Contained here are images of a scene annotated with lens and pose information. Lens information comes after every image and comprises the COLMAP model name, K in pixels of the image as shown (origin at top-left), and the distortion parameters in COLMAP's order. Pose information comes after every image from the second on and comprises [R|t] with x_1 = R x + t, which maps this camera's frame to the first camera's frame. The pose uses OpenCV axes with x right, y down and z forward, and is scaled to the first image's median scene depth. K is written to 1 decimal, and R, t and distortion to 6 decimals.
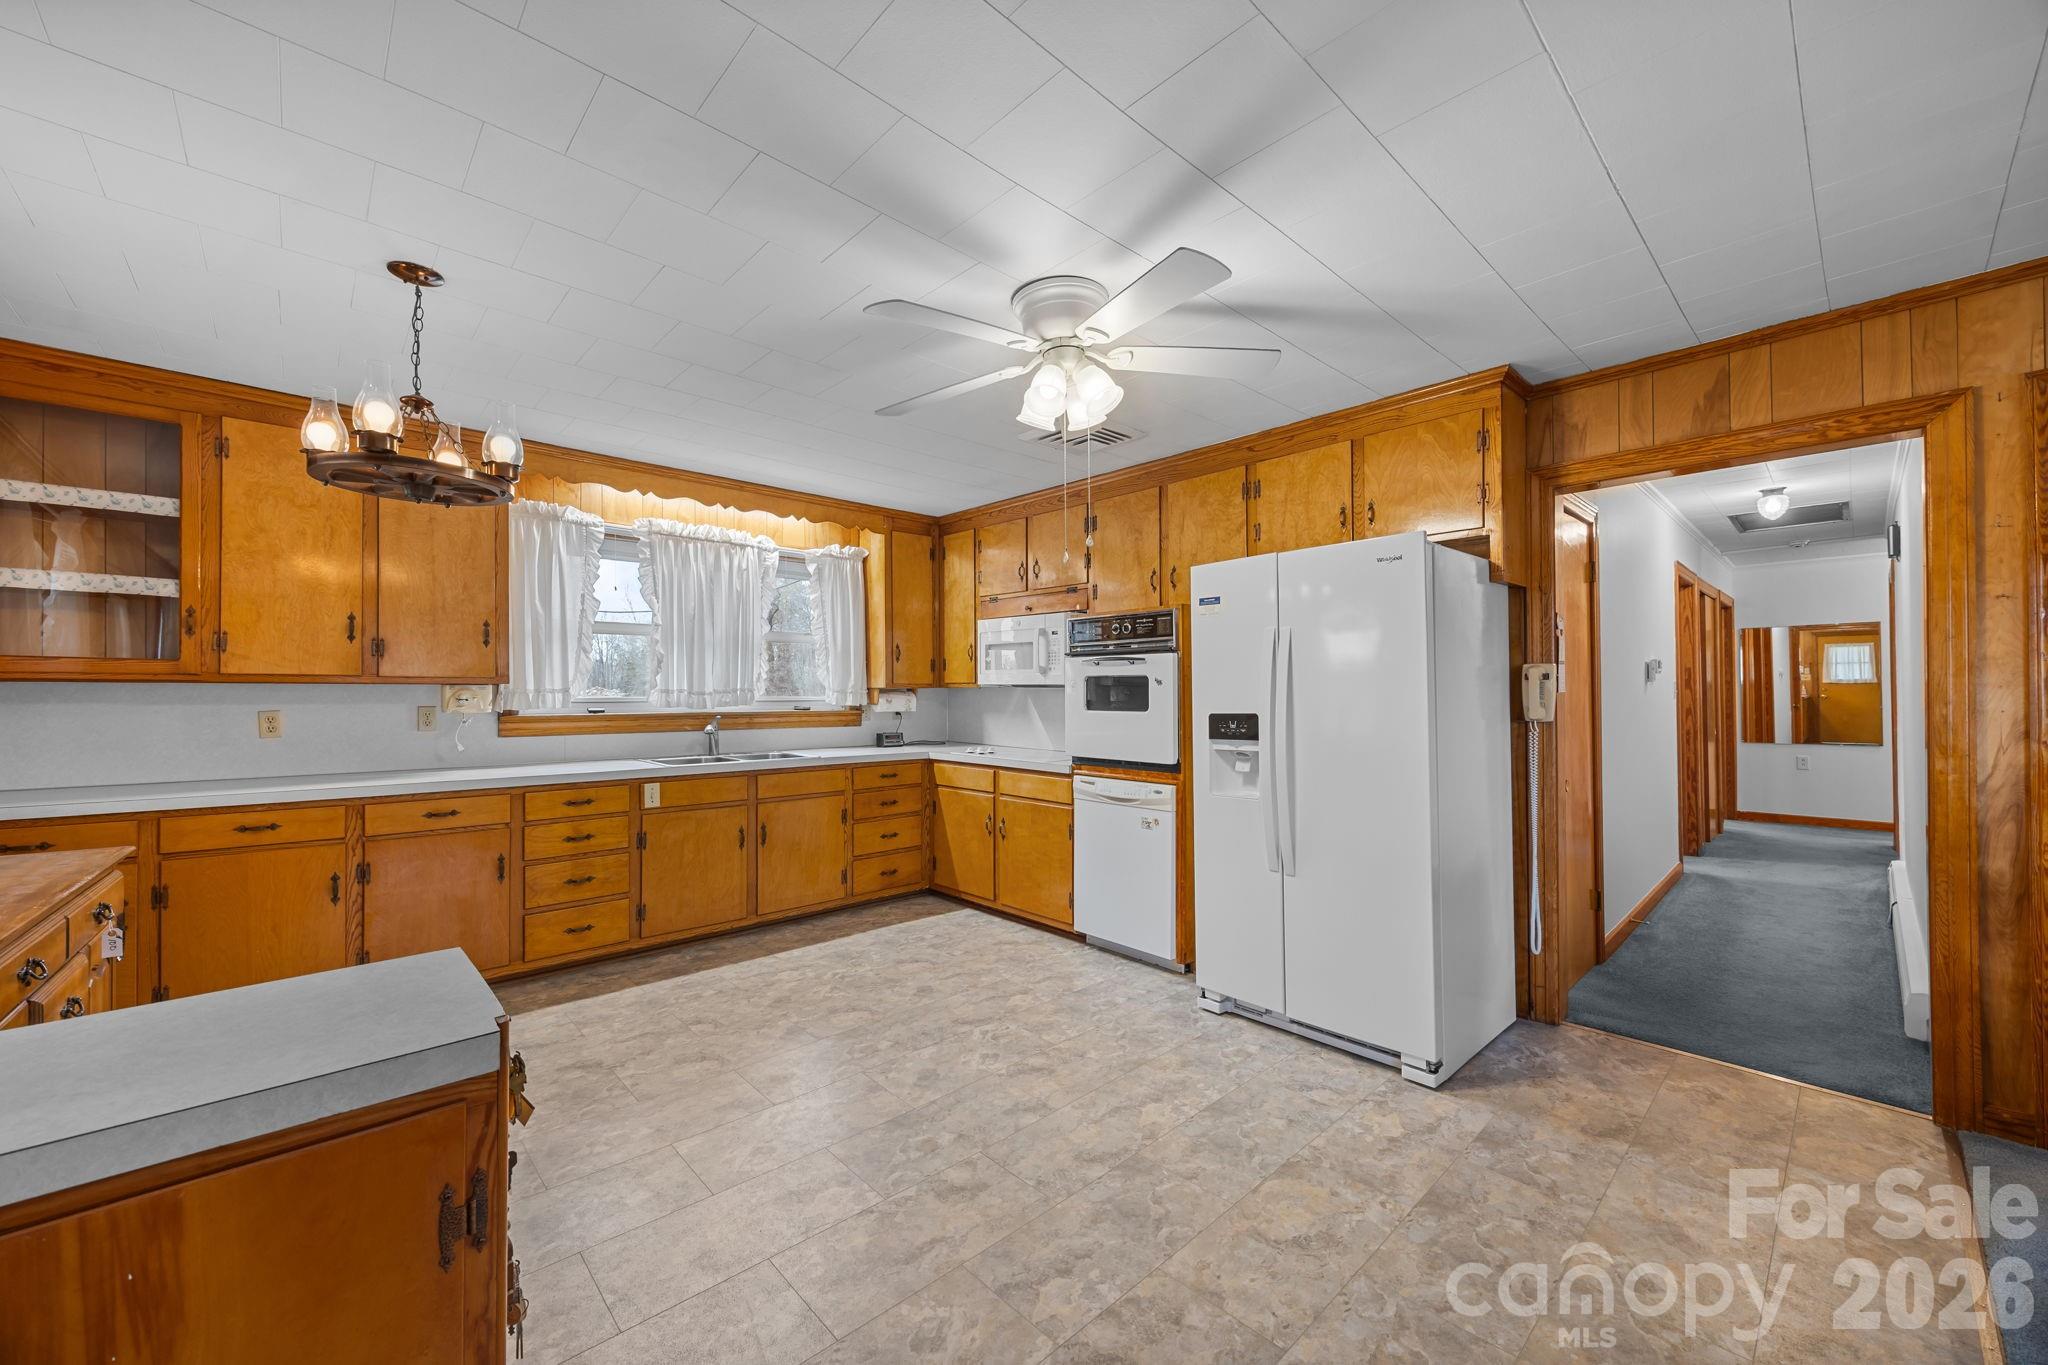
lens RADIAL K [[799.1, 0, 1042.1], [0, 799.1, 684.7], [0, 0, 1]] dist [-0.004398, -0.000045]
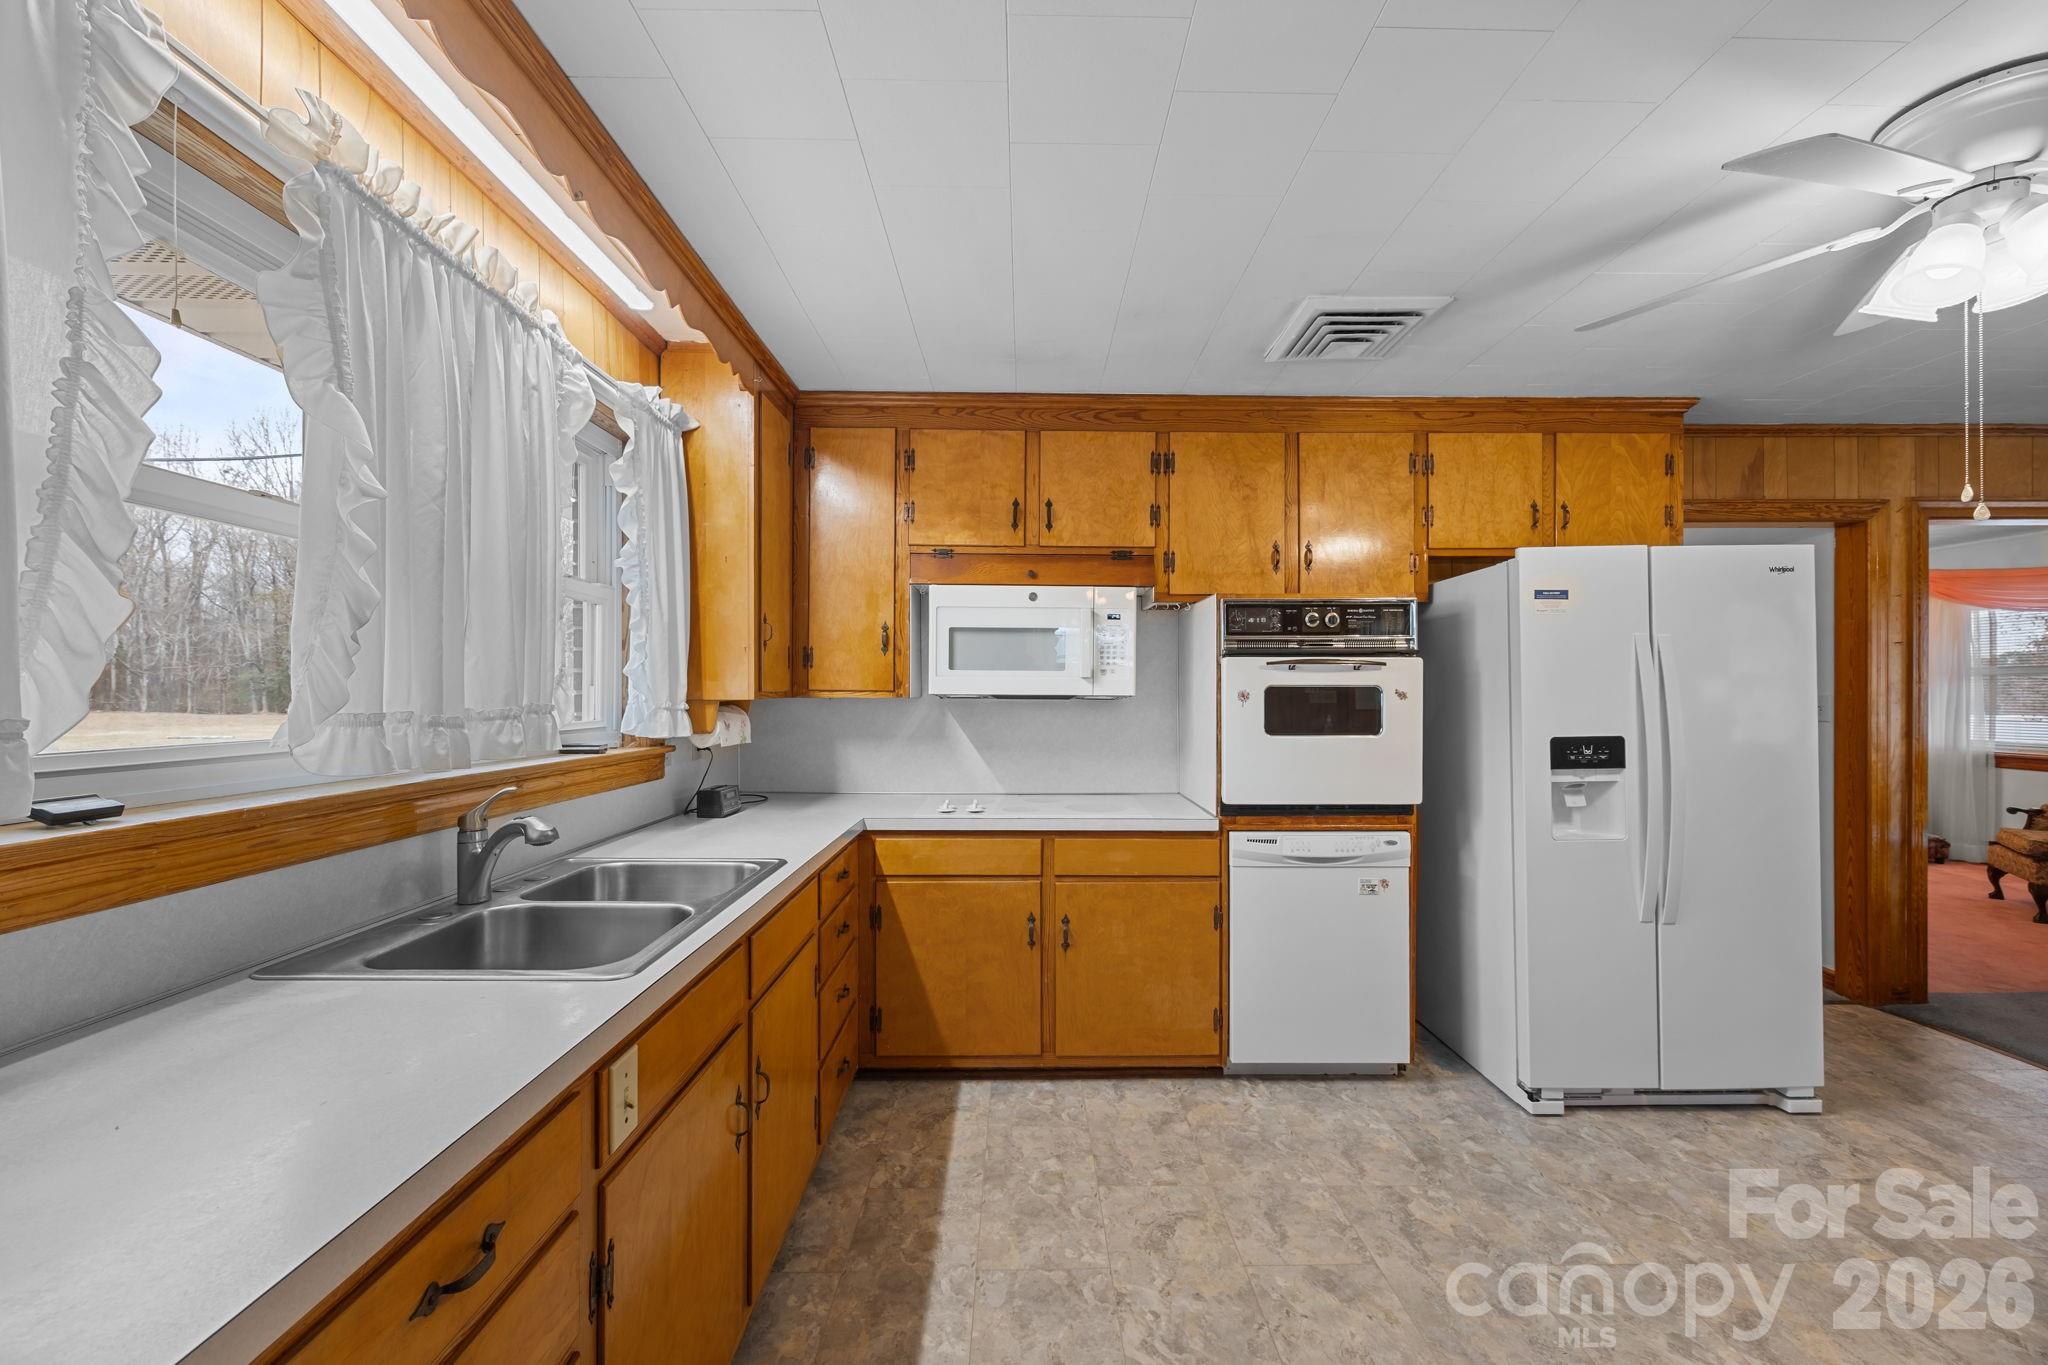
lens RADIAL K [[799.1, 0, 1038.5], [0, 799.1, 689.0], [0, 0, 1]] dist [-0.004398, -0.000045]
pose [[0.678521, 0.005257, 0.734562, -0.565657], [-0.007920, 0.999969, 0.000159, -0.006094], [-0.734538, -0.005926, 0.678541, 0.667724]]
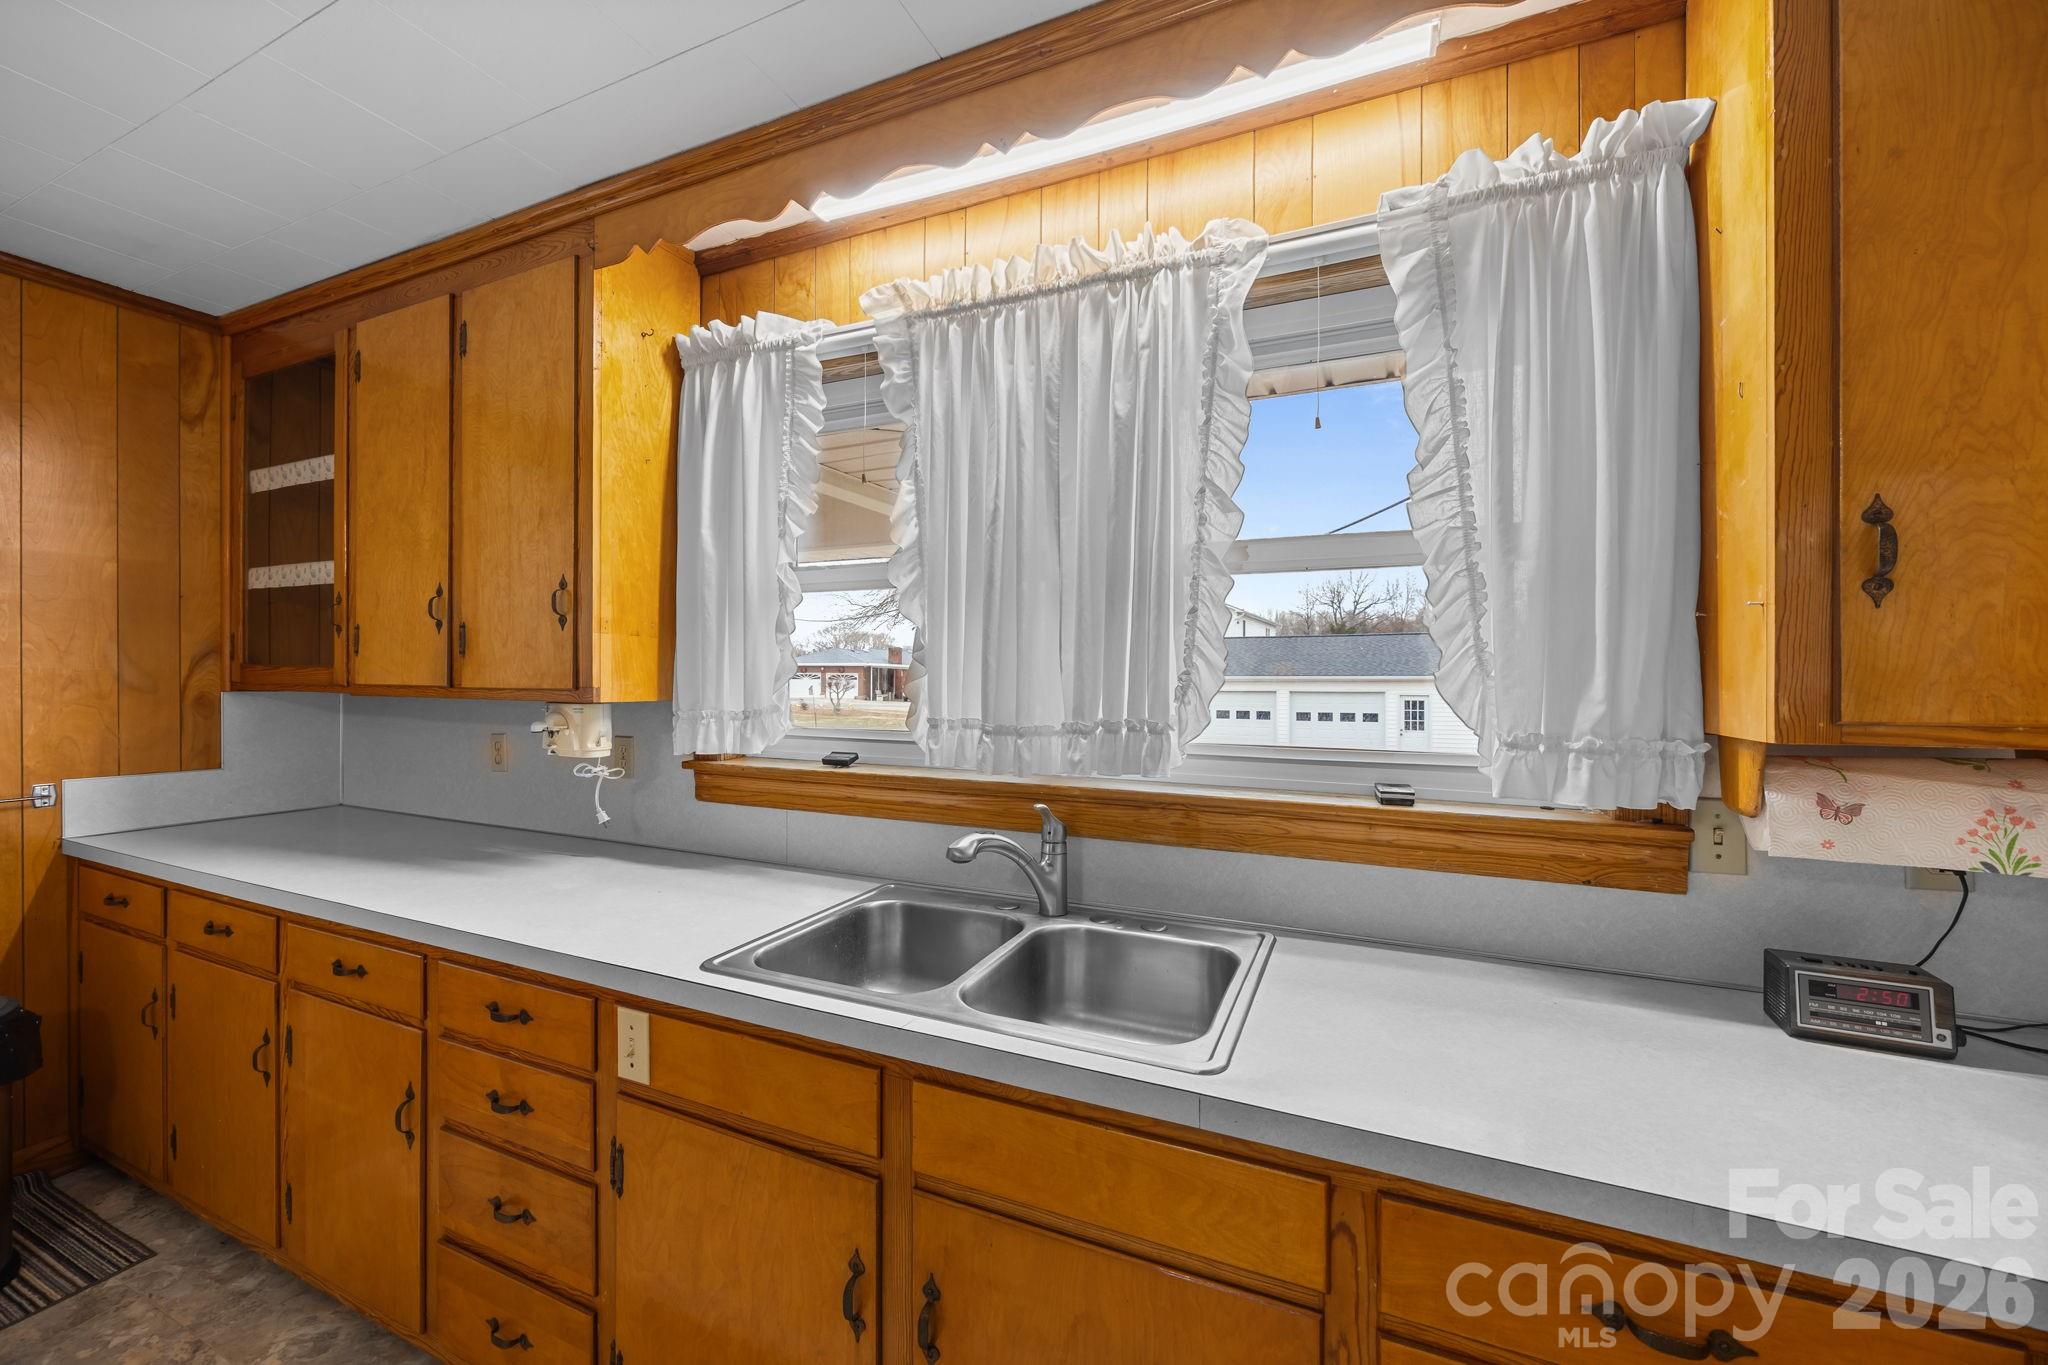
lens RADIAL K [[799.1, 0, 1013.9], [0, 799.1, 677.6], [0, 0, 1]] dist [-0.004398, -0.000045]
pose [[0.366364, 0.001360, -0.930471, -0.112935], [0.001223, 0.999997, 0.001943, -0.015462], [0.930471, -0.001849, 0.366361, 0.973908]]
